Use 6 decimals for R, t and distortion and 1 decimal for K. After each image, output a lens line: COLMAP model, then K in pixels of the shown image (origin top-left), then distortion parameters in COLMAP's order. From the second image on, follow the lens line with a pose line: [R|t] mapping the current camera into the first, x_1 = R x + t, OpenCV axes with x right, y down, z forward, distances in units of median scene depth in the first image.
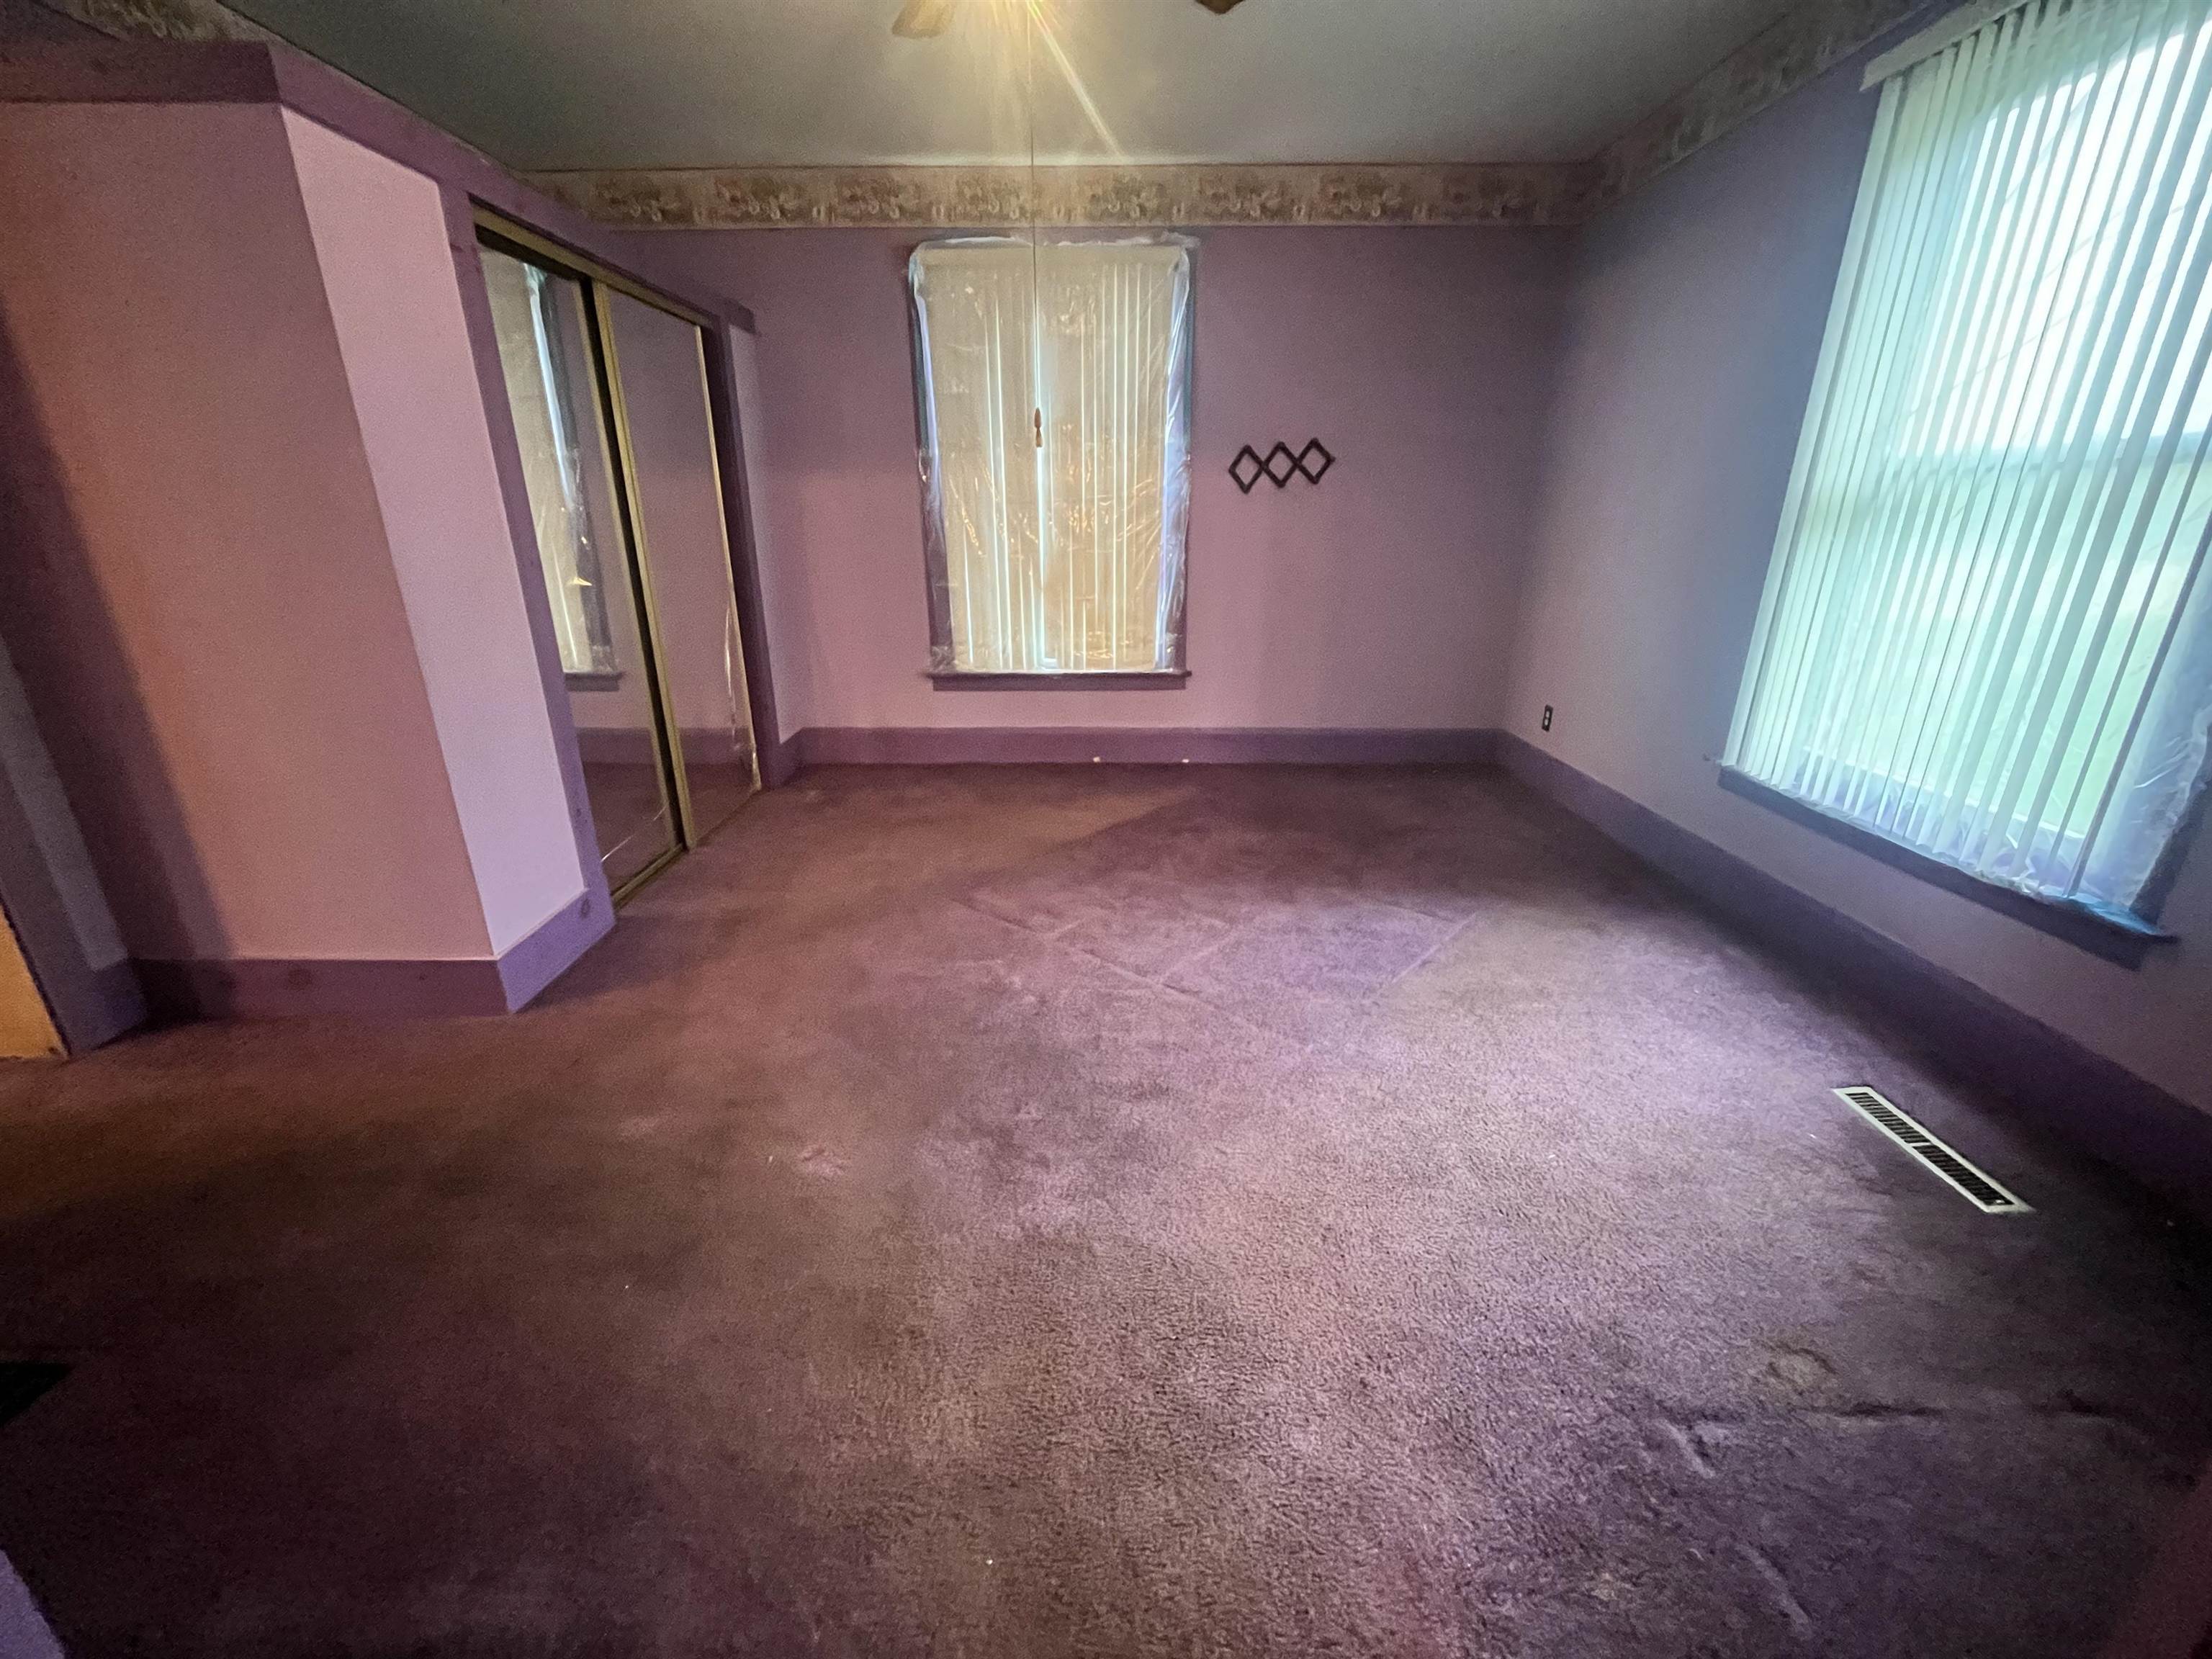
lens RADIAL K [[896.4, 0, 1103.0], [0, 896.4, 828.1], [0, 0, 1]] dist [-0.000530, -0.000903]
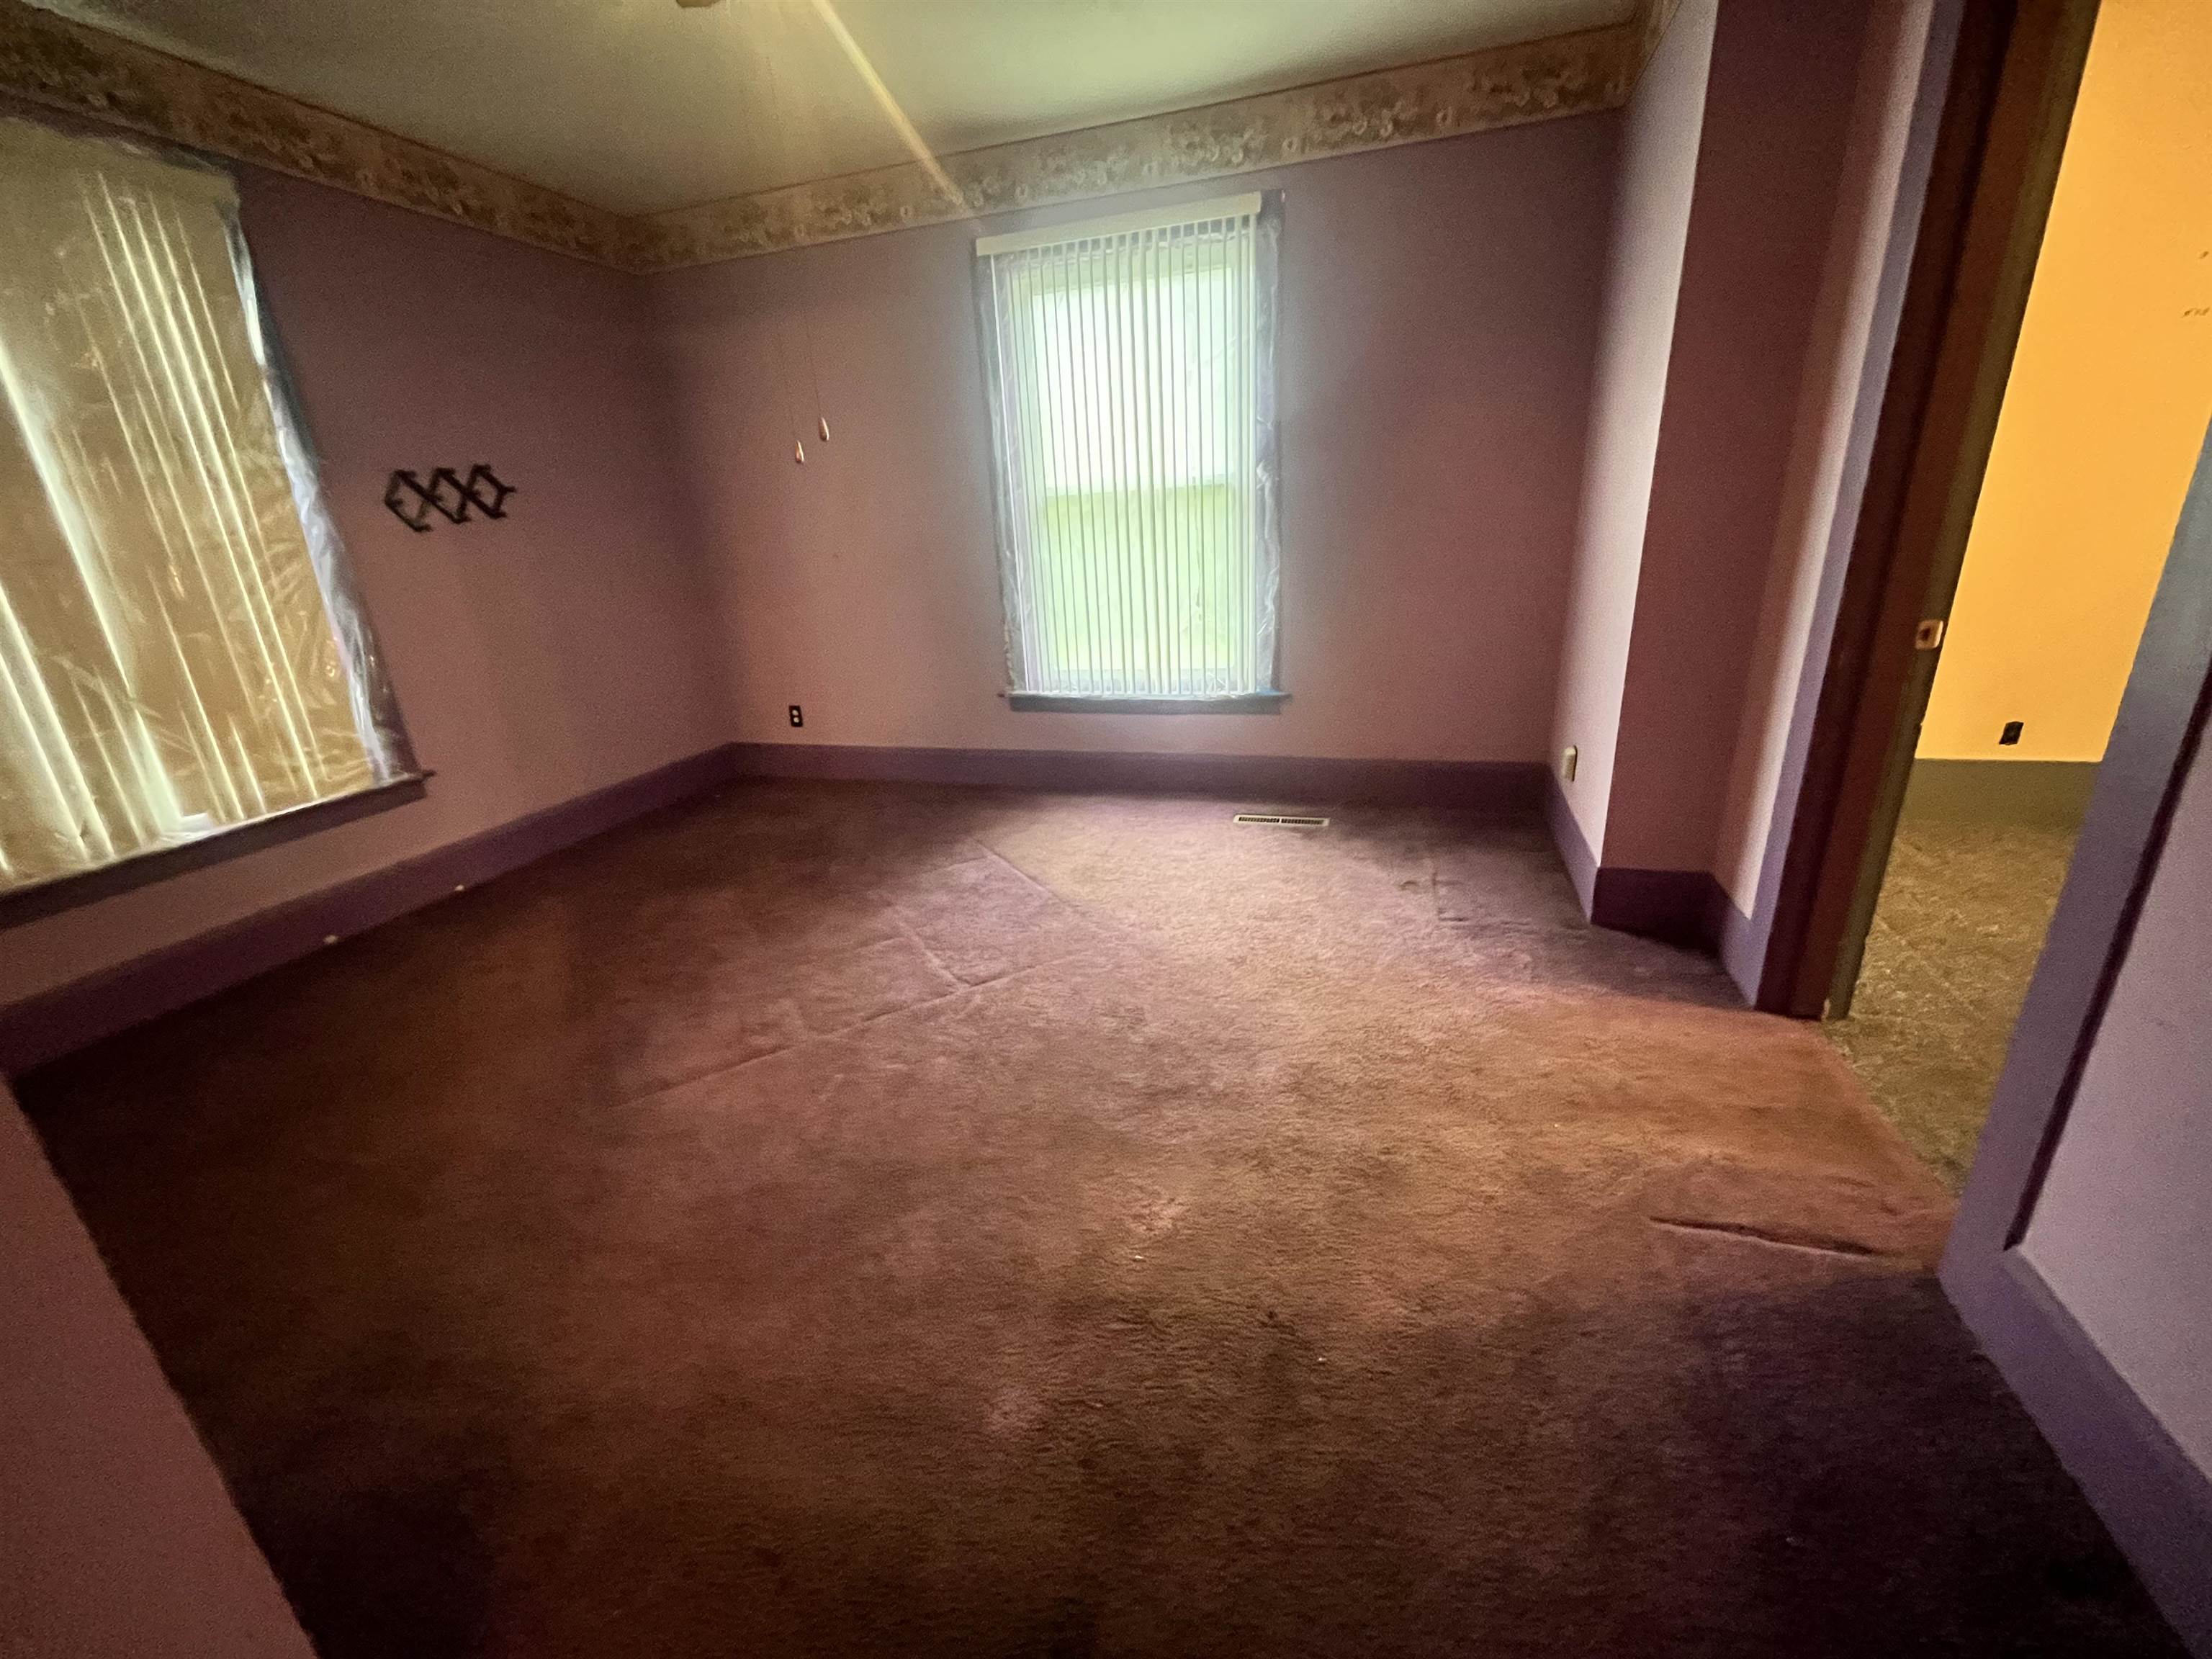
lens RADIAL K [[896.4, 0, 1103.0], [0, 896.4, 828.1], [0, 0, 1]] dist [-0.000530, -0.000903]
pose [[0.292451, -0.329825, 0.897601, -0.458604], [0.365782, 0.905840, 0.213675, -0.094501], [-0.883559, 0.265837, 0.385558, 0.257519]]
